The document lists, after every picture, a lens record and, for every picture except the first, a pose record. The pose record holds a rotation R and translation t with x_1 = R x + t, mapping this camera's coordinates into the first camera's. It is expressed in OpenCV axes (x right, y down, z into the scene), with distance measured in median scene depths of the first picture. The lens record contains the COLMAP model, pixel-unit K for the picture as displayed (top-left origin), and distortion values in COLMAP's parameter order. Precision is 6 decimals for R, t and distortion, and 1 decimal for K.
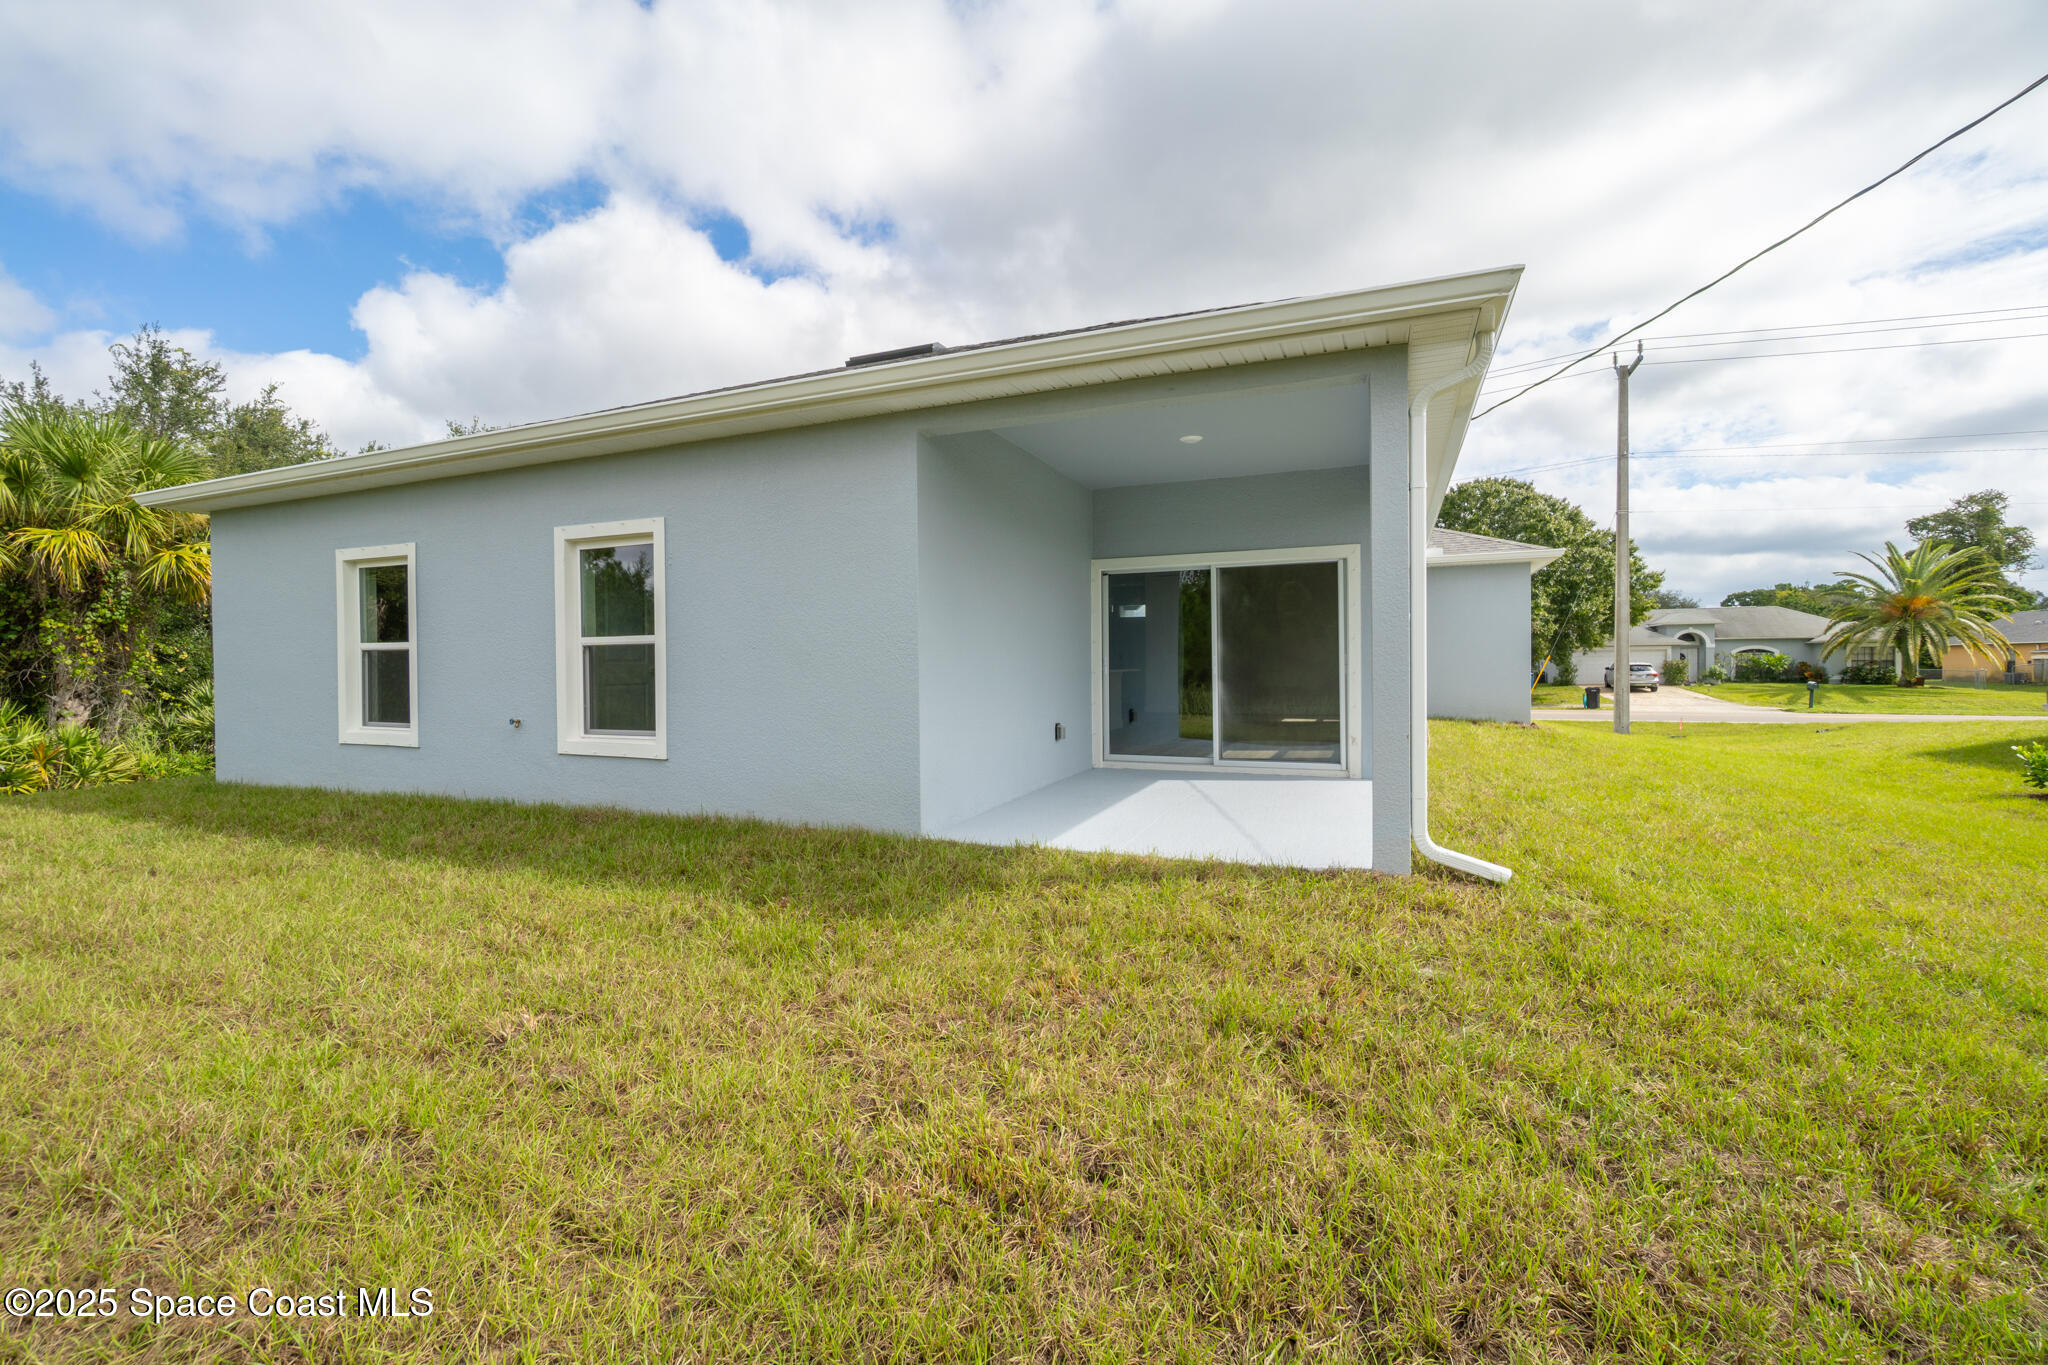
lens RADIAL K [[880.4, 0, 1010.0], [0, 880.4, 672.0], [0, 0, 1]] dist [-0.000536, -0.000172]
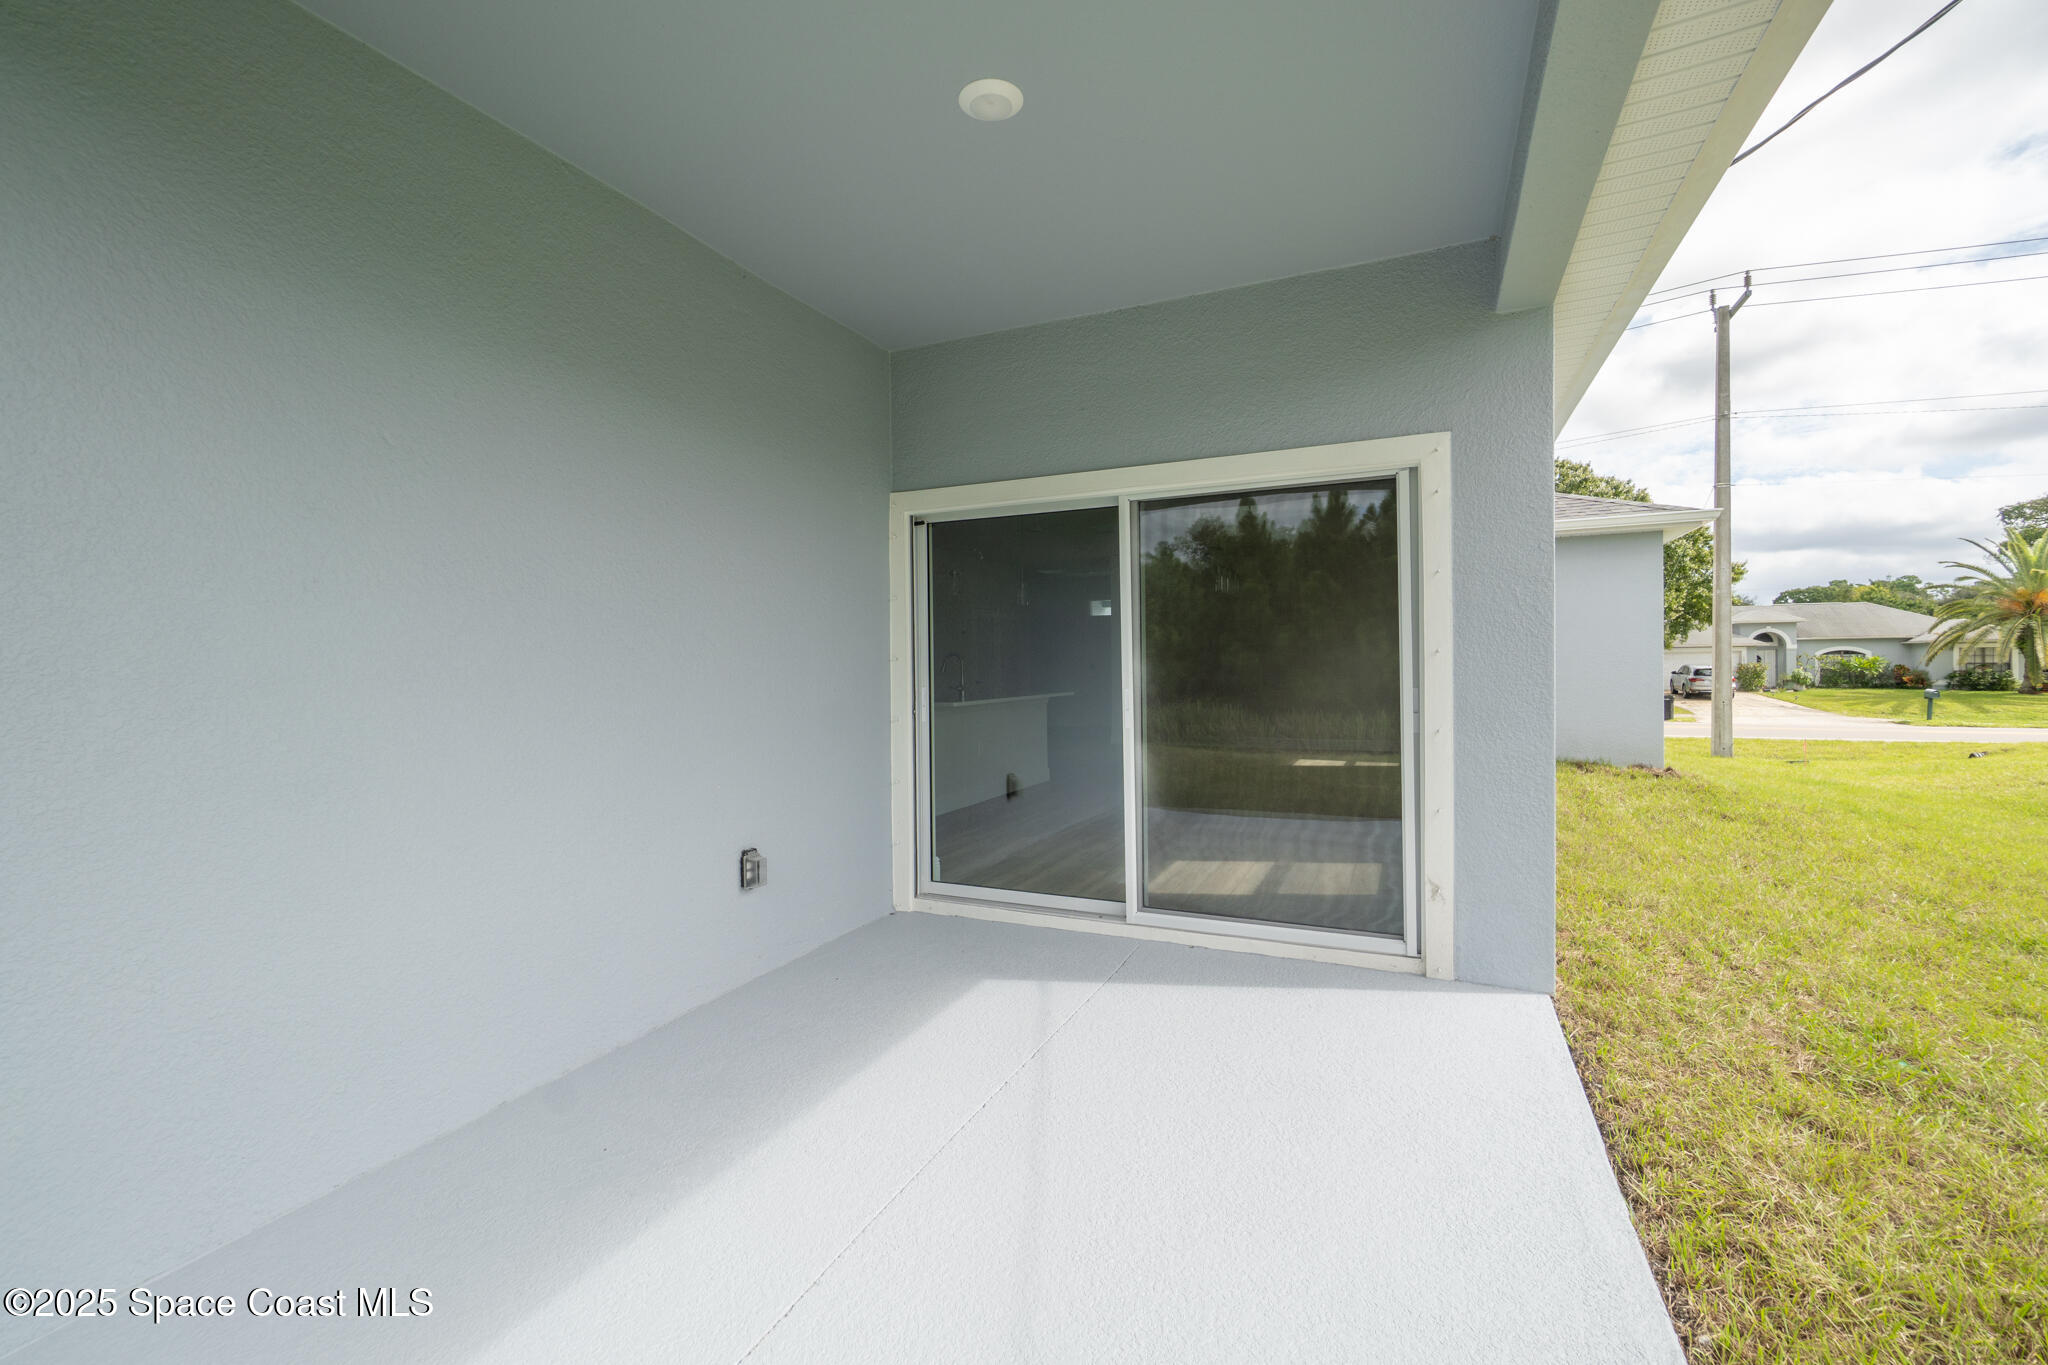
lens RADIAL K [[880.4, 0, 1010.0], [0, 880.4, 672.0], [0, 0, 1]] dist [-0.000536, -0.000172]
pose [[0.999588, -0.002416, -0.028609, 0.030851], [0.002357, 0.999995, -0.002106, -0.004468], [0.028614, 0.002038, 0.999588, 0.089204]]
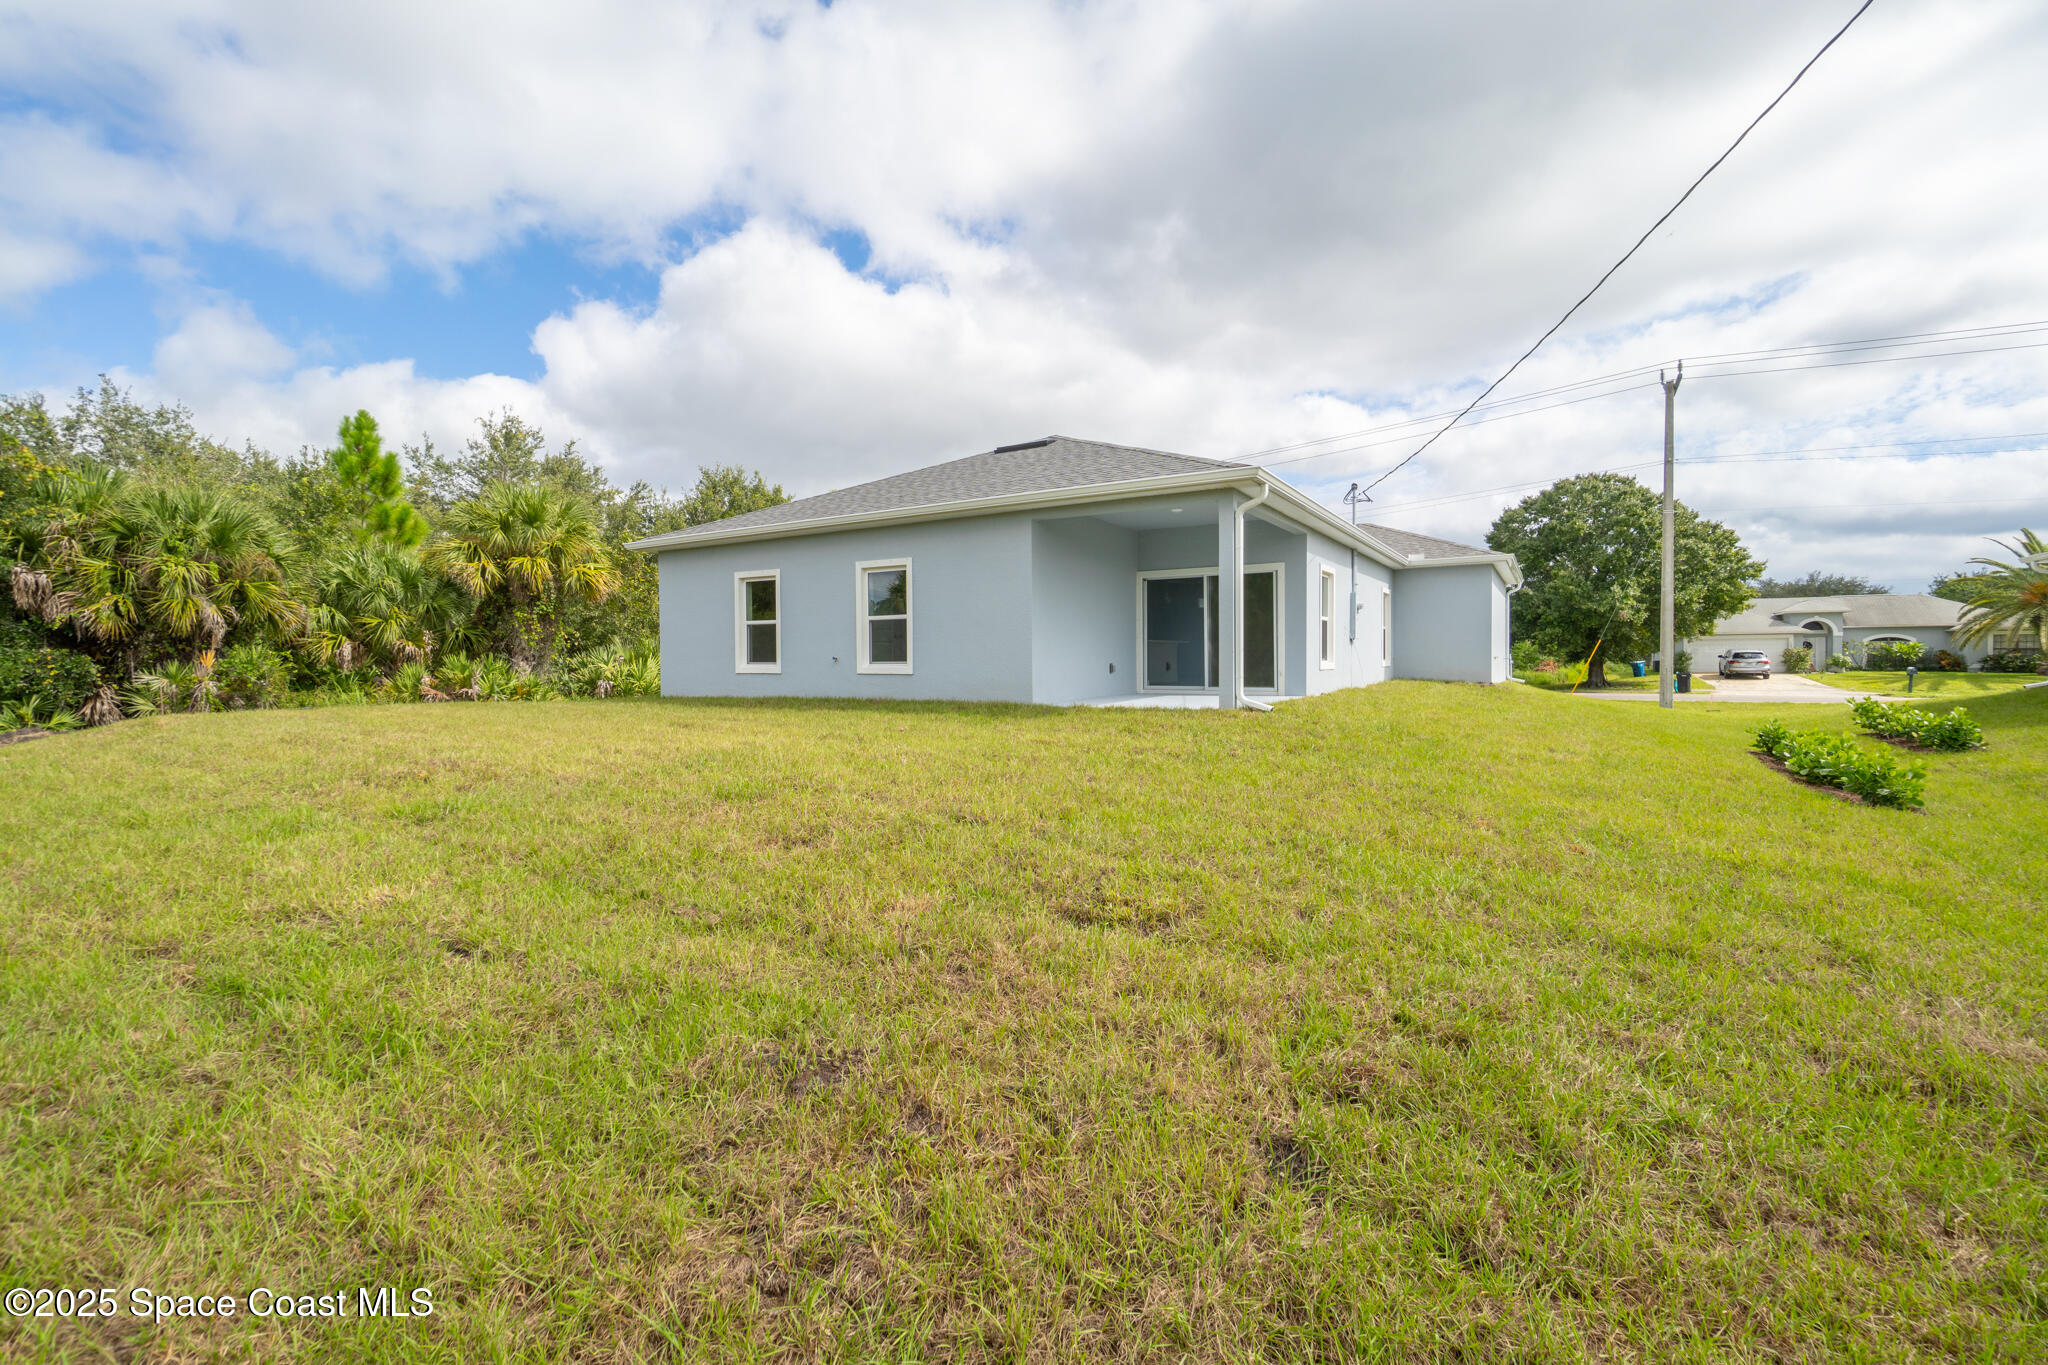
lens RADIAL K [[911.7, 0, 1024.0], [0, 911.7, 682.5], [0, 0, 1]] dist [0.018055, -0.000095]
pose [[0.993278, 0.002645, -0.115720, 0.014314], [-0.000978, 0.999895, 0.014466, 0.010574], [0.115746, -0.014256, 0.993177, -0.134715]]
